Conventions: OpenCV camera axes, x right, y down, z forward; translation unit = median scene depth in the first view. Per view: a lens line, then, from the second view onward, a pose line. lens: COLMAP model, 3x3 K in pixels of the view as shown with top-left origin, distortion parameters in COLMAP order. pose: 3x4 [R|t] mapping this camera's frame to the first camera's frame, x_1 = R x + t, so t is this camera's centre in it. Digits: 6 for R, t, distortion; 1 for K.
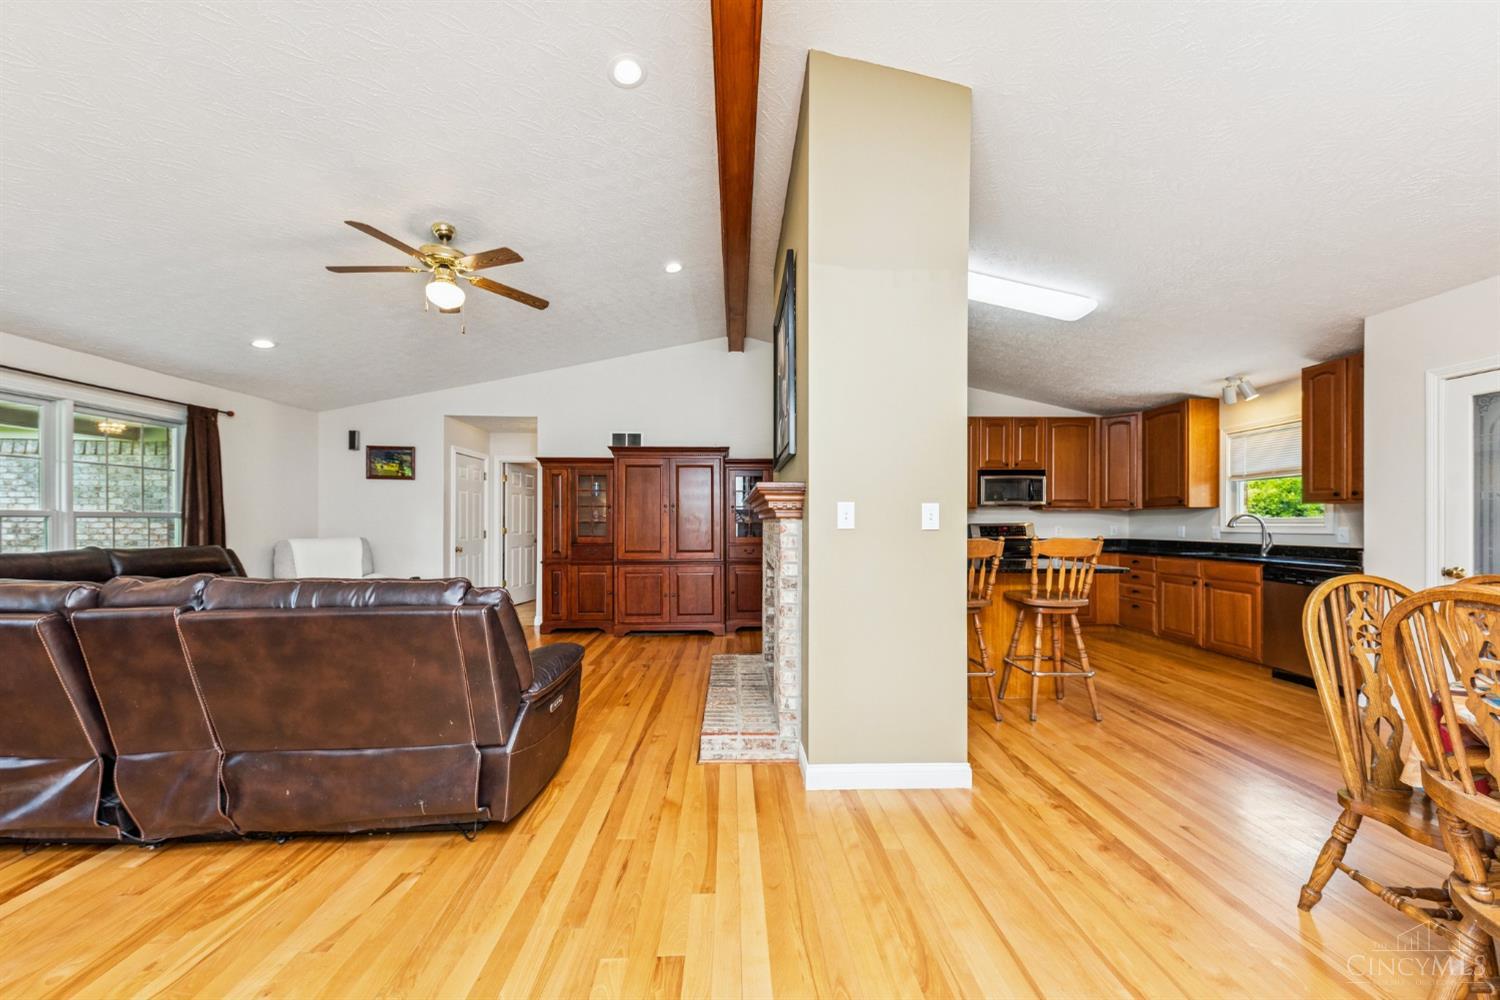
lens RADIAL K [[542.5, 0, 755.5], [0, 542.5, 525.2], [0, 0, 1]] dist [0.007213, -0.003420]
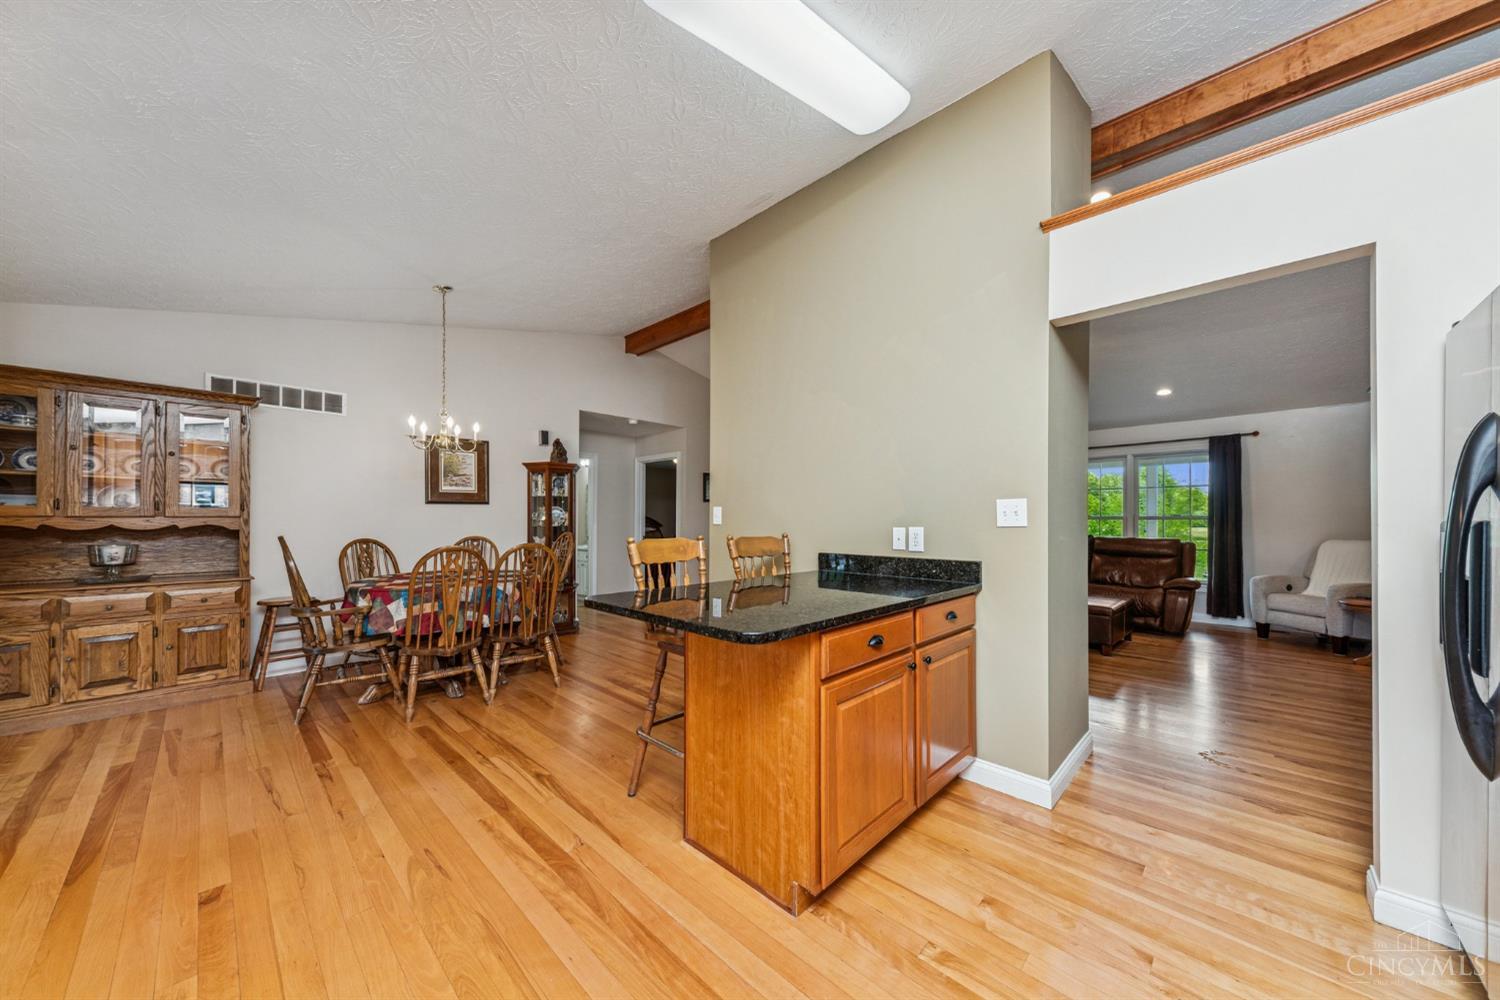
lens RADIAL K [[522.3, 0, 751.4], [0, 522.3, 514.5], [0, 0, 1]] dist [0.008369, -0.003115]
pose [[-0.715074, -0.011465, -0.698955, 0.866173], [-0.007986, 0.999934, -0.008232, -0.005552], [0.699003, -0.000305, -0.715119, 1.386377]]
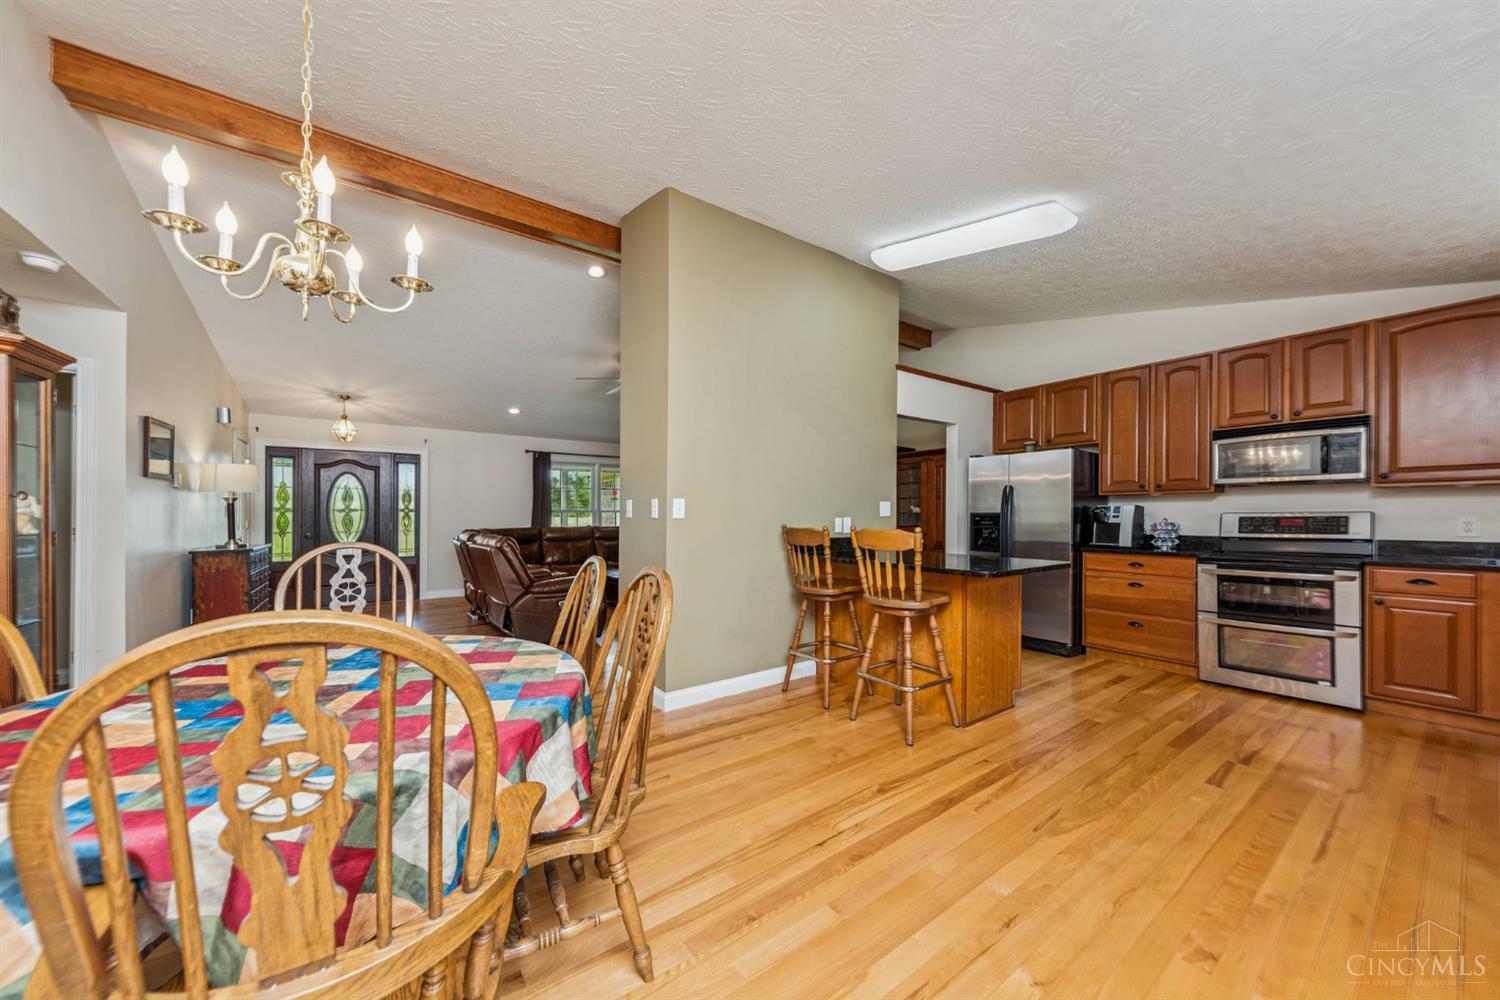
lens RADIAL K [[522.3, 0, 755.3], [0, 522.3, 513.1], [0, 0, 1]] dist [0.008369, -0.003115]
pose [[0.563583, -0.005904, -0.826039, 1.009049], [-0.000087, 0.999974, -0.007207, 0.002027], [0.826060, 0.004133, 0.563567, 0.290861]]
